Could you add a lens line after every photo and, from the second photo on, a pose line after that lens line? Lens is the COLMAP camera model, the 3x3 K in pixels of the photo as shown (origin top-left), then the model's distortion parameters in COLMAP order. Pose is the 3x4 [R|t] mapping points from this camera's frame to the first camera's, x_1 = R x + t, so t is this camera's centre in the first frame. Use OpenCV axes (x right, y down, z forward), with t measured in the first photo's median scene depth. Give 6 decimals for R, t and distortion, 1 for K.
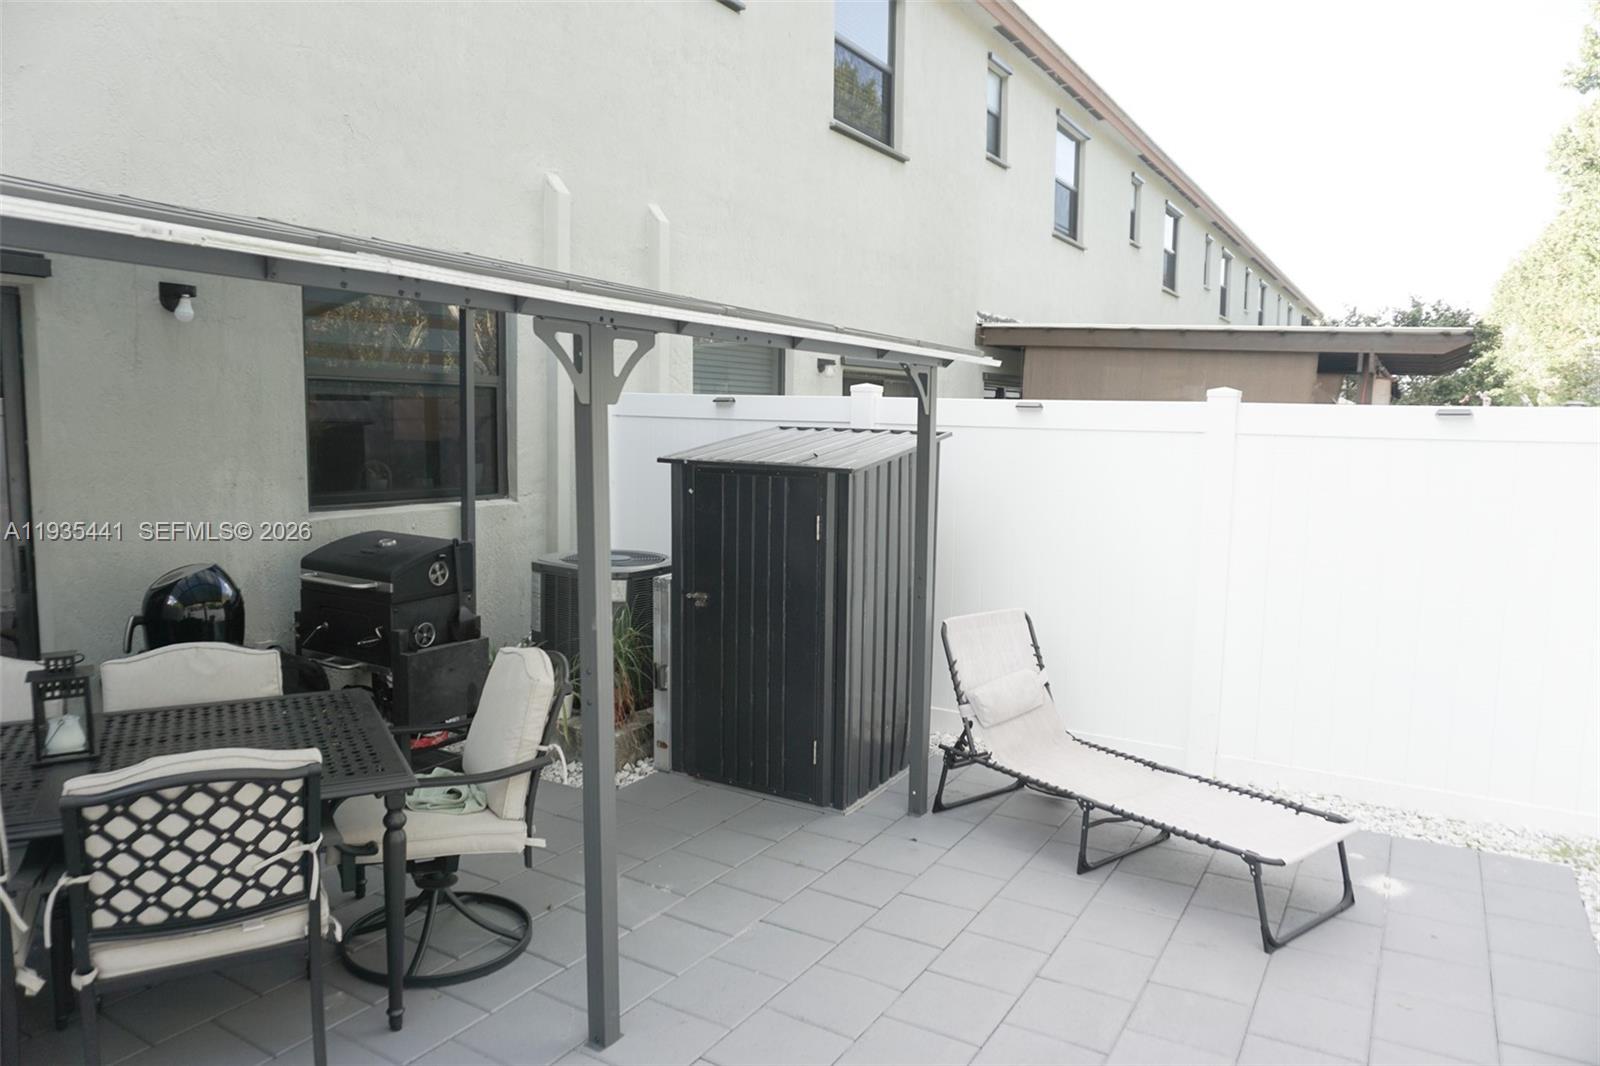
lens RADIAL K [[1069.0, 0, 800.0], [0, 1069.0, 533.0], [0, 0, 1]] dist [-0.052593, 0.033259]
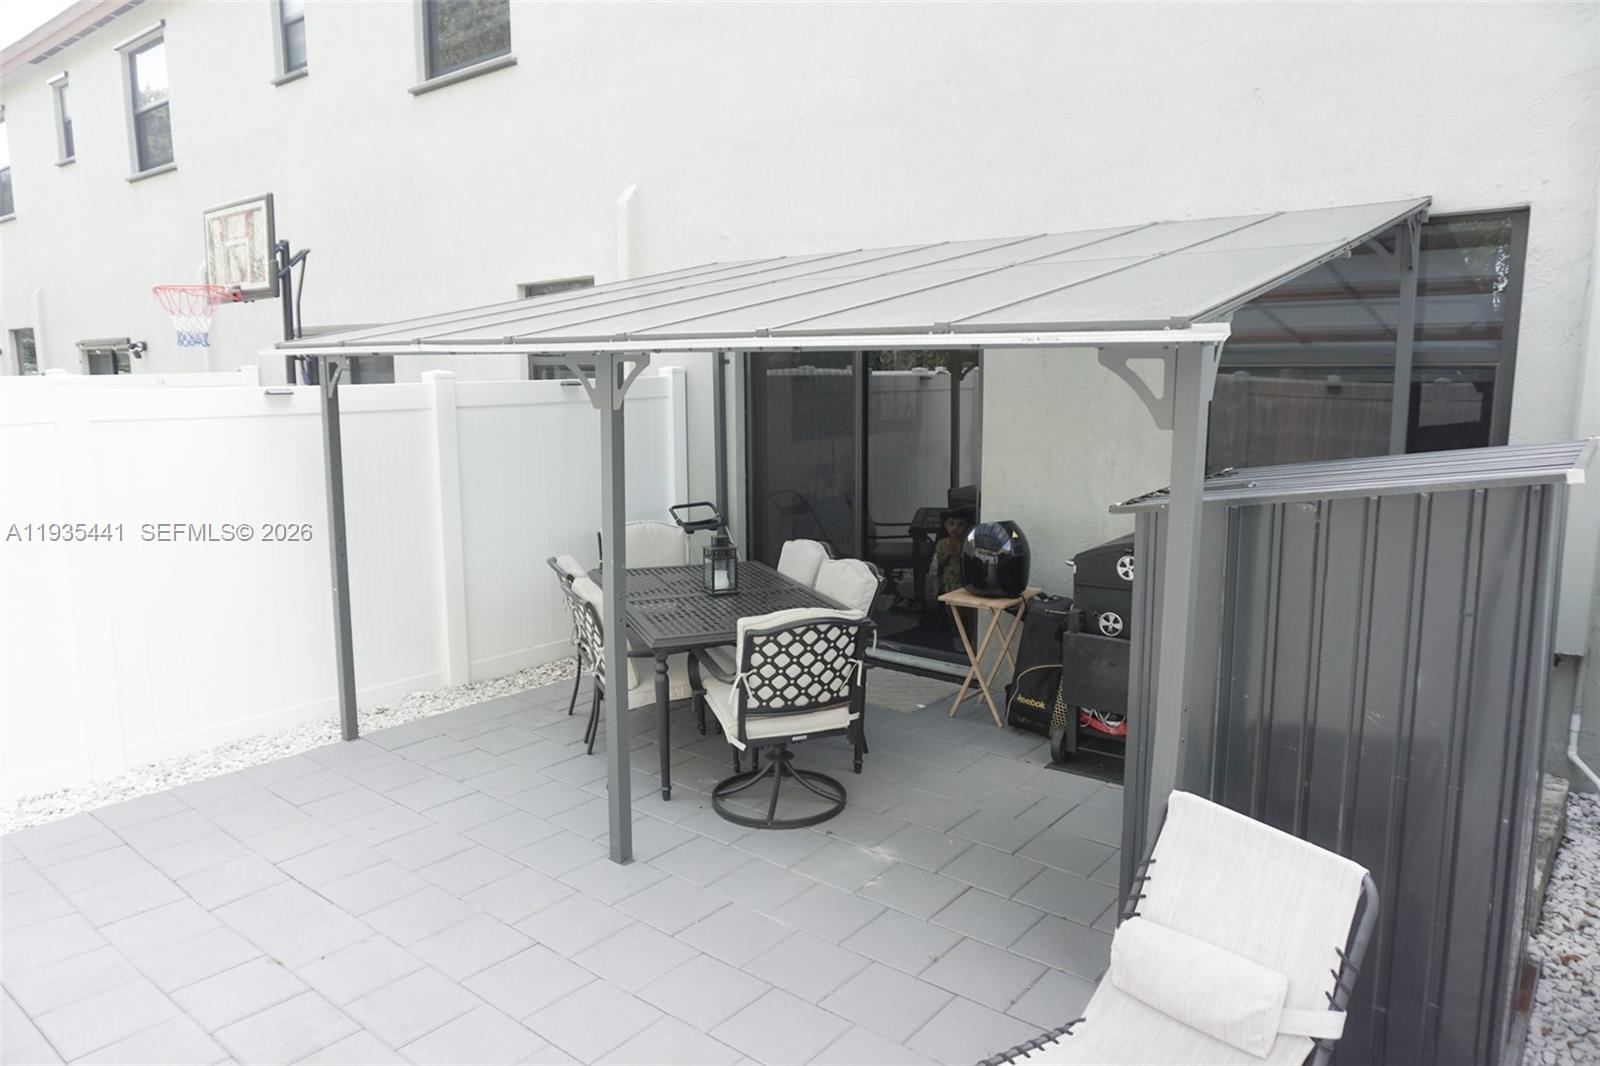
lens RADIAL K [[1075.7, 0, 800.0], [0, 1075.7, 533.0], [0, 0, 1]] dist [-0.039320, 0.023550]
pose [[-0.155446, 0.133752, -0.978748, 0.680300], [-0.095342, 0.984134, 0.149630, -0.114072], [0.983233, 0.116575, -0.140228, 0.837022]]
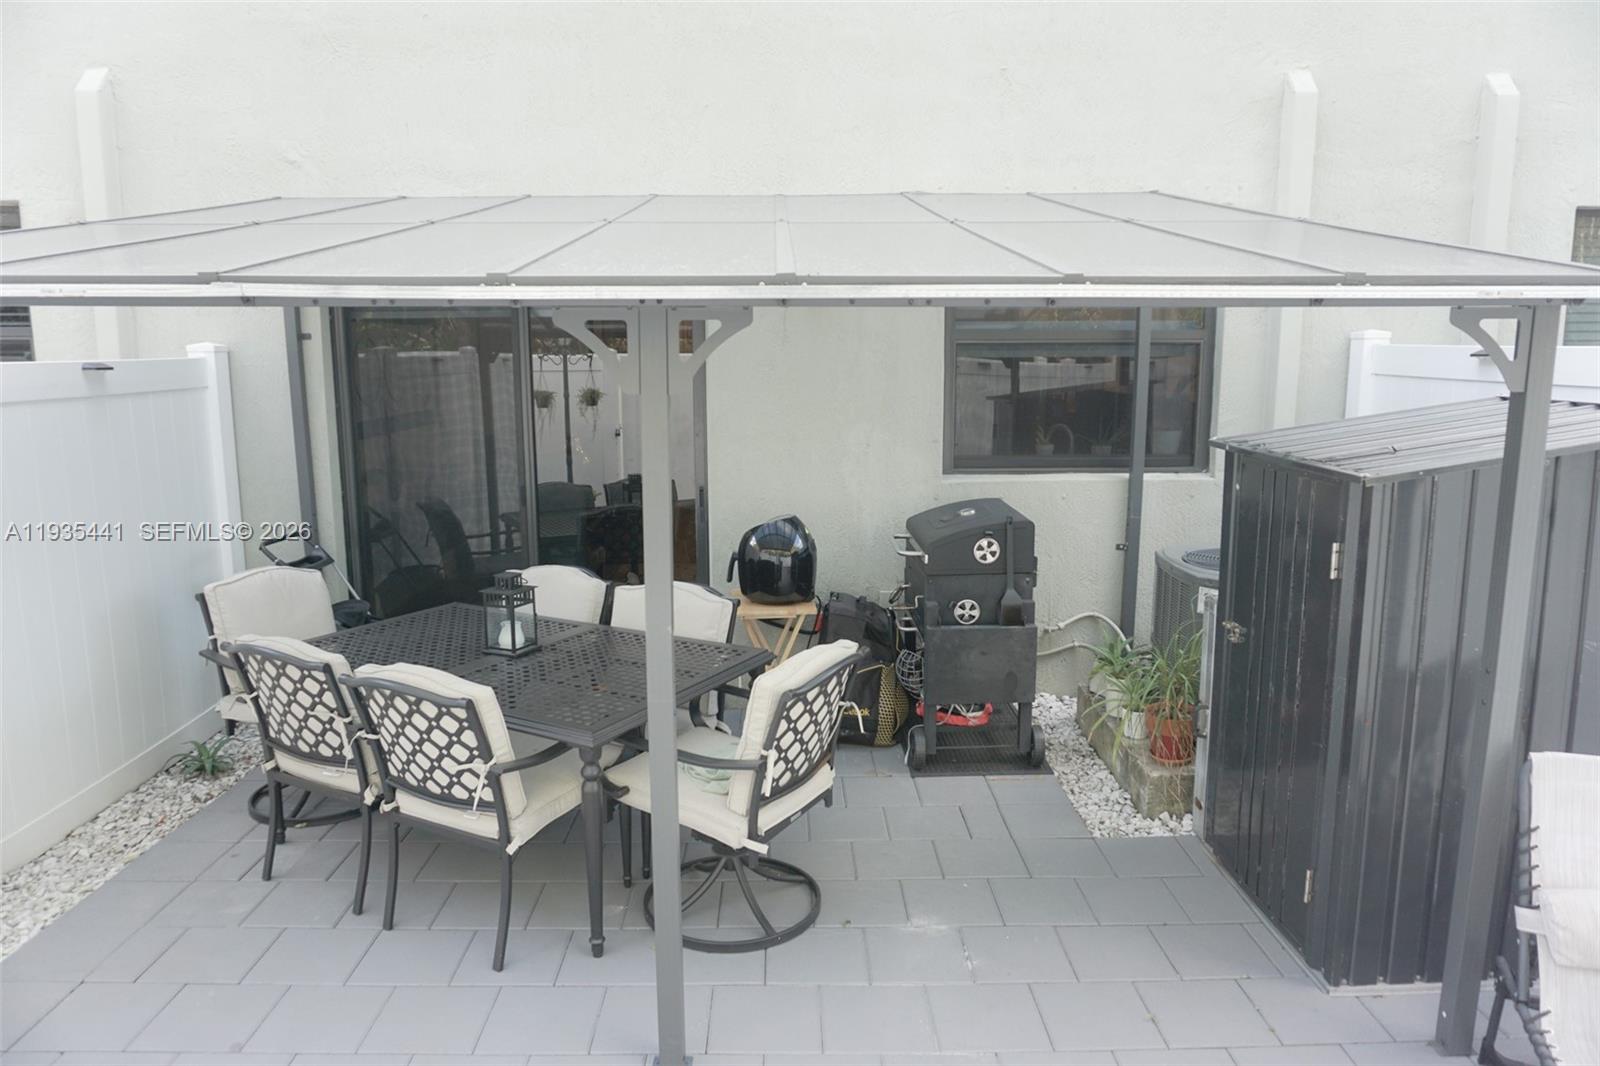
lens RADIAL K [[1069.0, 0, 800.0], [0, 1069.0, 533.0], [0, 0, 1]] dist [-0.052593, 0.033259]
pose [[0.518944, 0.121685, -0.846103, 0.377244], [-0.072755, 0.992512, 0.098118, -0.058773], [0.851707, 0.010640, 0.523911, 0.360753]]
